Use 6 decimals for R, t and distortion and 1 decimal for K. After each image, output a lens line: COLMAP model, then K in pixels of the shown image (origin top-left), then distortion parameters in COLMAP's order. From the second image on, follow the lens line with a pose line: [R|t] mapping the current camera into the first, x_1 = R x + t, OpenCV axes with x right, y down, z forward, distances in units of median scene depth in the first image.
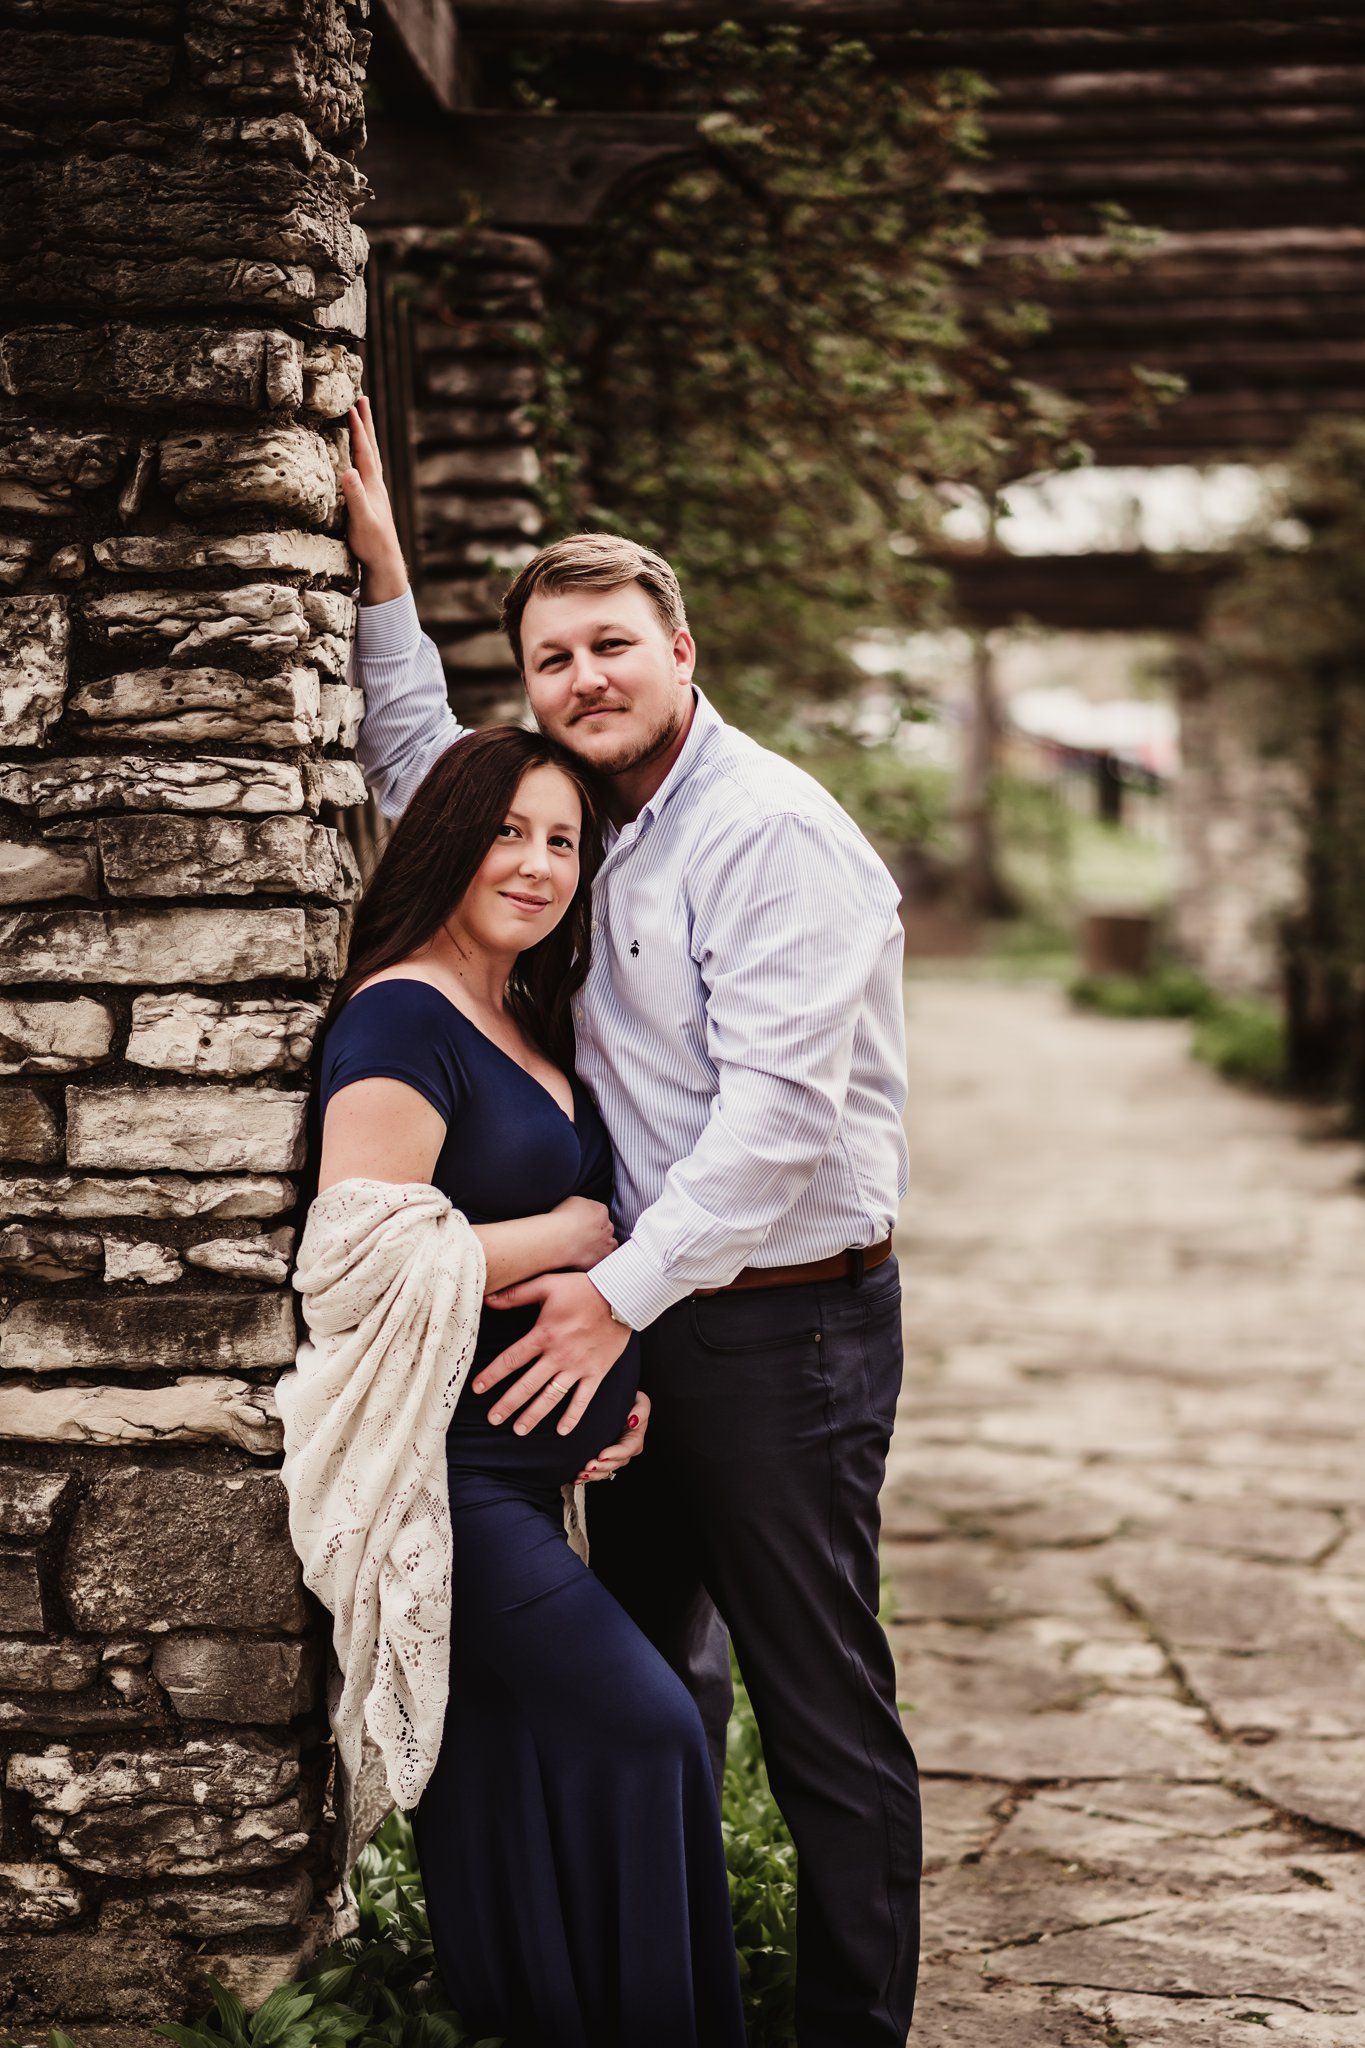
lens RADIAL K [[4935.9, 0, 705.3], [0, 4935.9, 1098.7], [0, 0, 1]] dist [-0.001556, -0.257276]
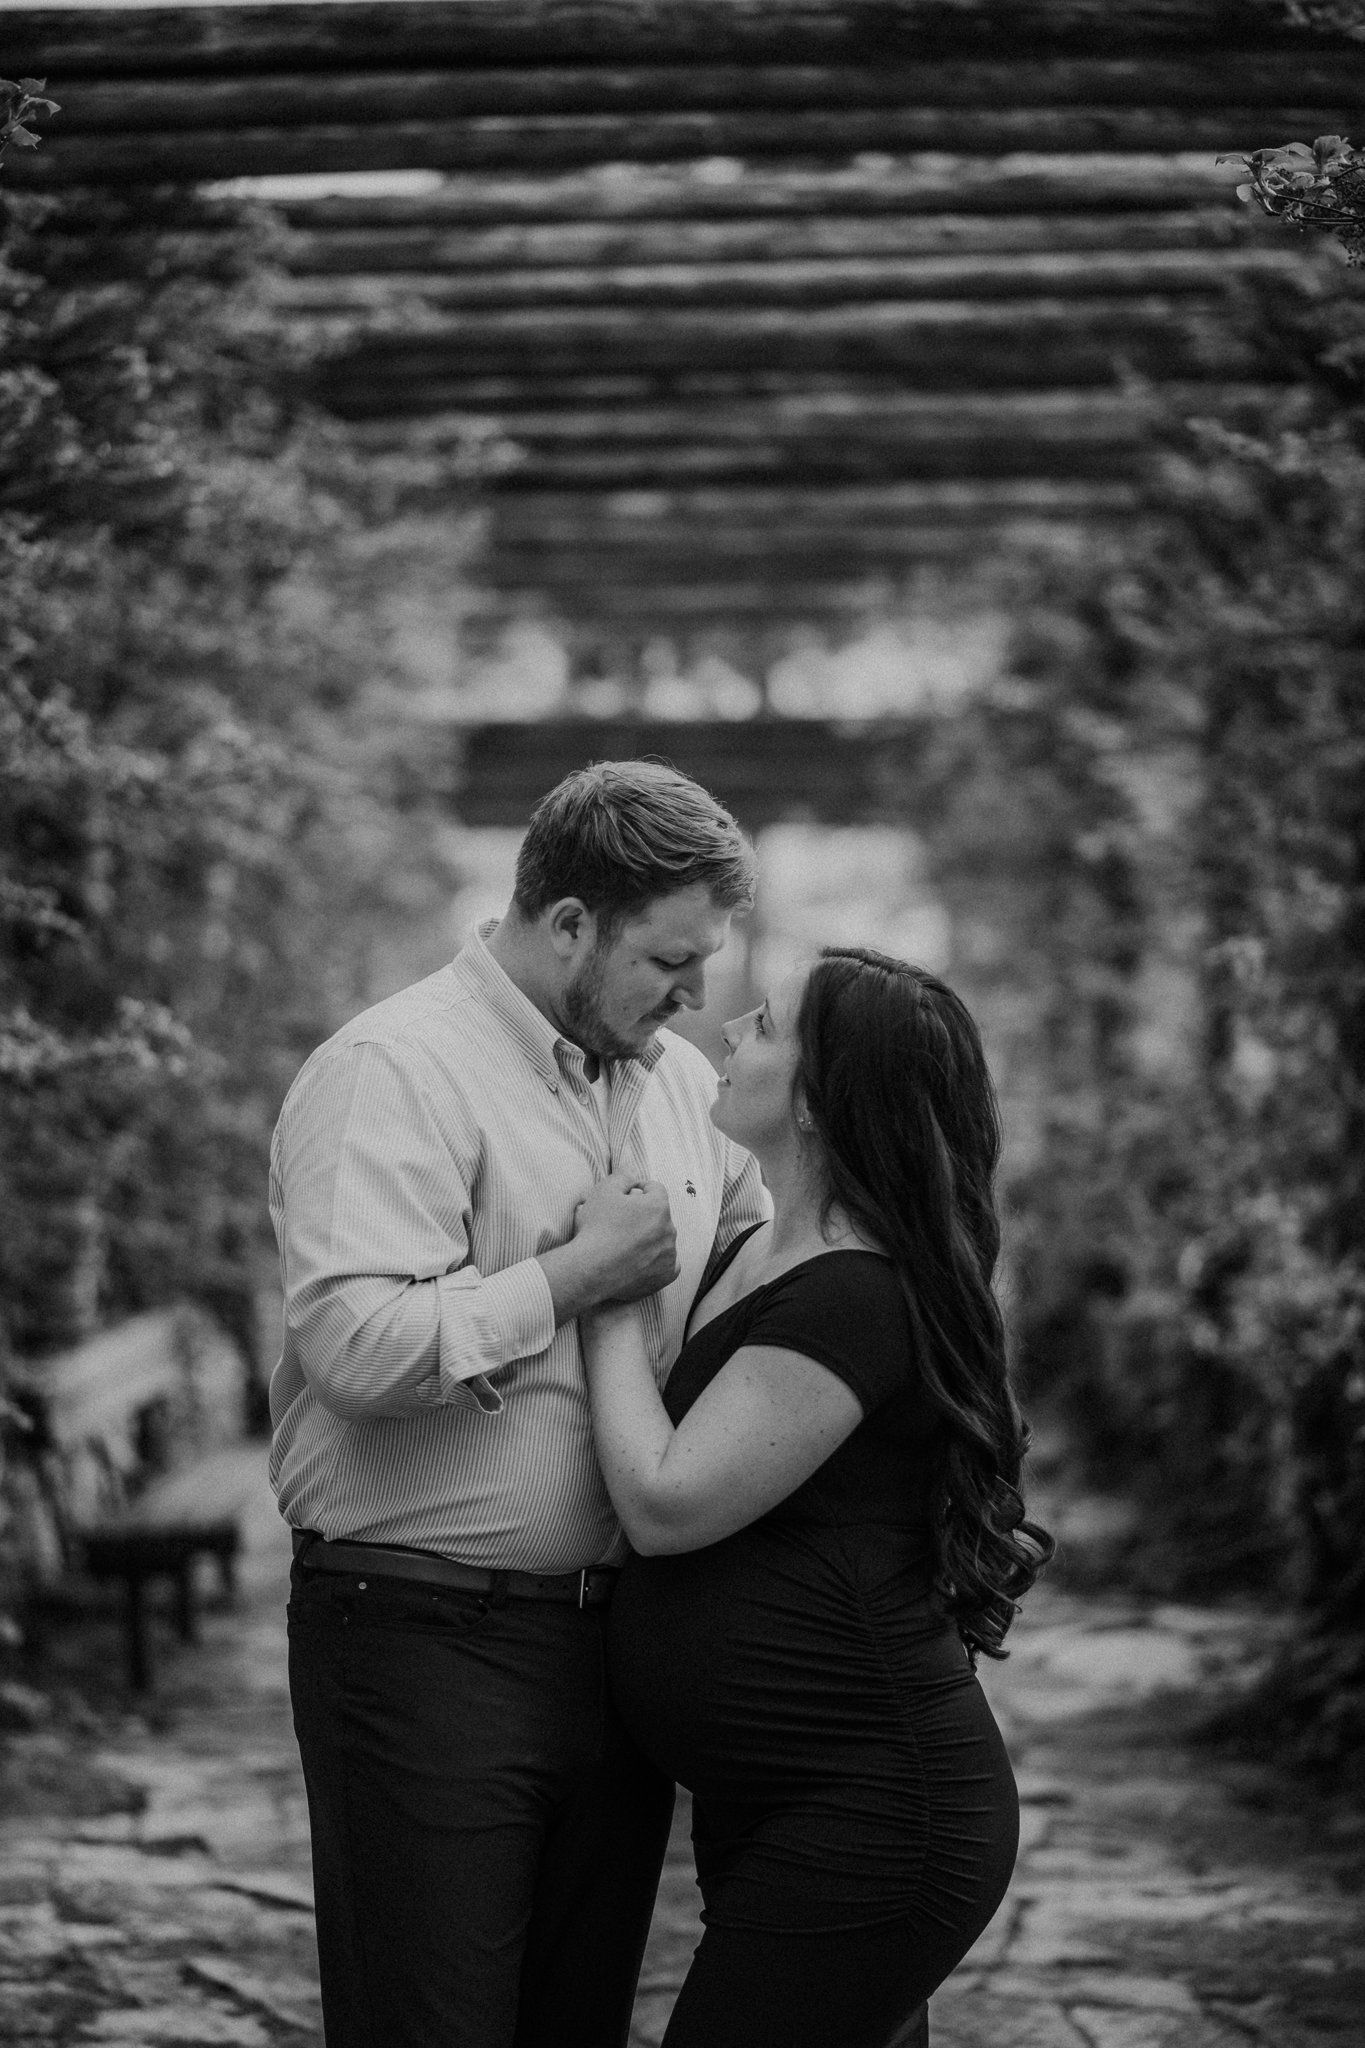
lens RADIAL K [[5033.8, 0, 682.5], [0, 5033.8, 1024.0], [0, 0, 1]] dist [-0.002316, -0.097467]
pose [[0.999926, 0.000717, 0.012138, 0.273961], [0.000013, 0.998196, -0.060045, -0.067544], [-0.012159, 0.060041, 0.998122, 1.005622]]
